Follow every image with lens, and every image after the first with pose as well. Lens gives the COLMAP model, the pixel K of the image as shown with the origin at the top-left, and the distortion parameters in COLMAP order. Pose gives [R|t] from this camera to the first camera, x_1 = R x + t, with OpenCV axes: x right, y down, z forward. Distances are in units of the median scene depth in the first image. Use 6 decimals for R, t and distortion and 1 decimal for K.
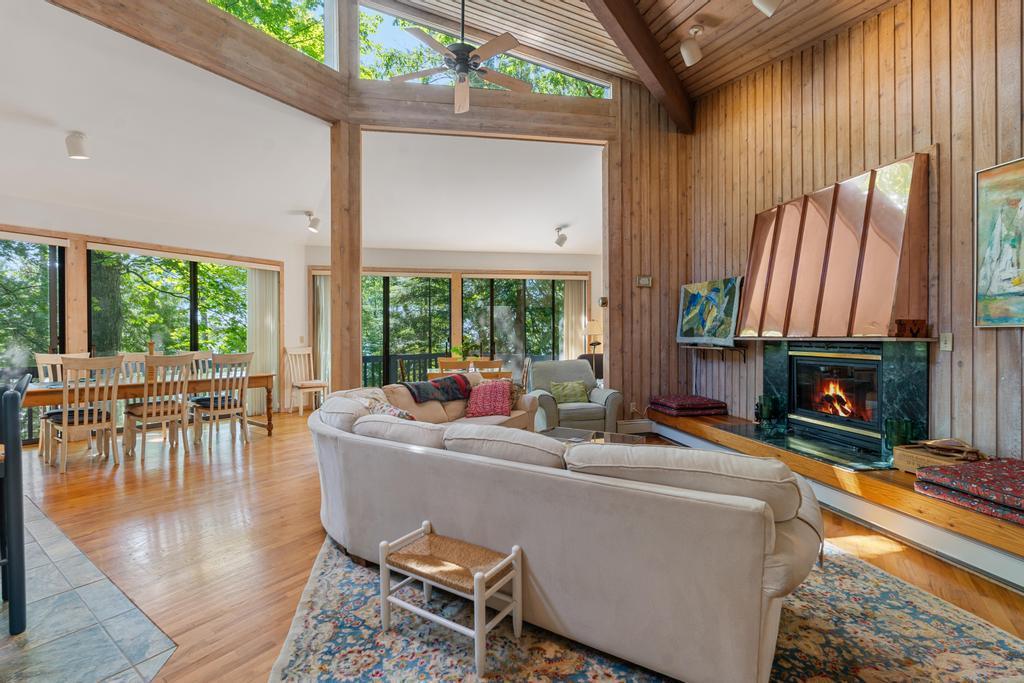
lens RADIAL K [[464.5, 0, 510.8], [0, 464.5, 333.7], [0, 0, 1]] dist [-0.004519, -0.000818]
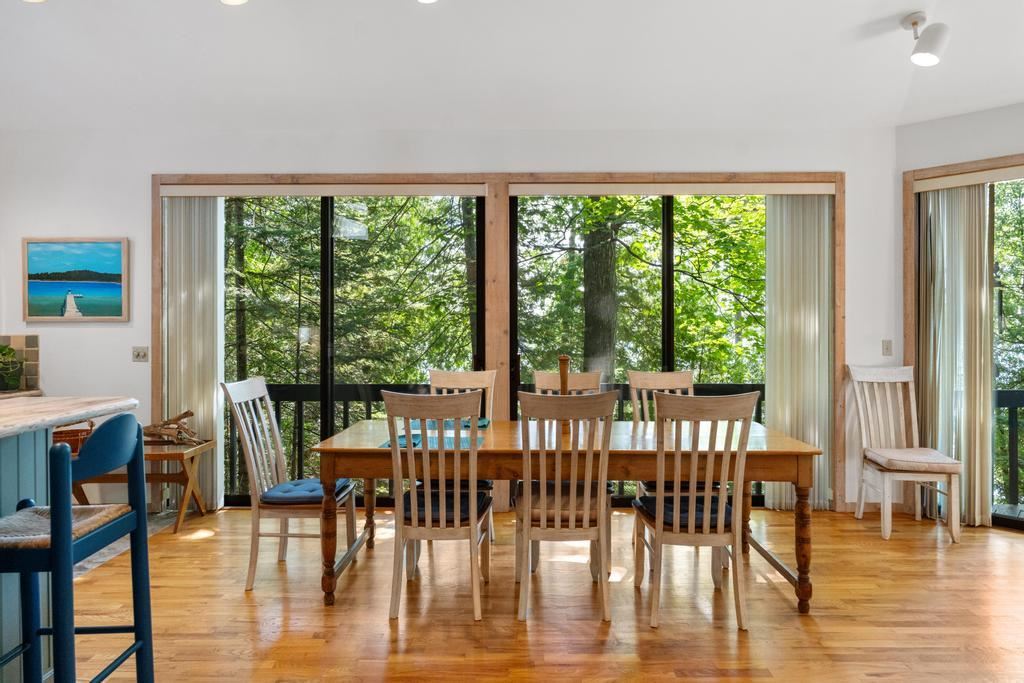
lens RADIAL K [[606.4, 0, 507.5], [0, 606.4, 332.2], [0, 0, 1]] dist [0.001116, 0.000439]
pose [[0.569775, 0.008234, -0.821760, -0.199408], [0.003514, 0.999916, 0.012455, -0.010567], [0.821793, -0.009984, 0.569698, 0.412602]]
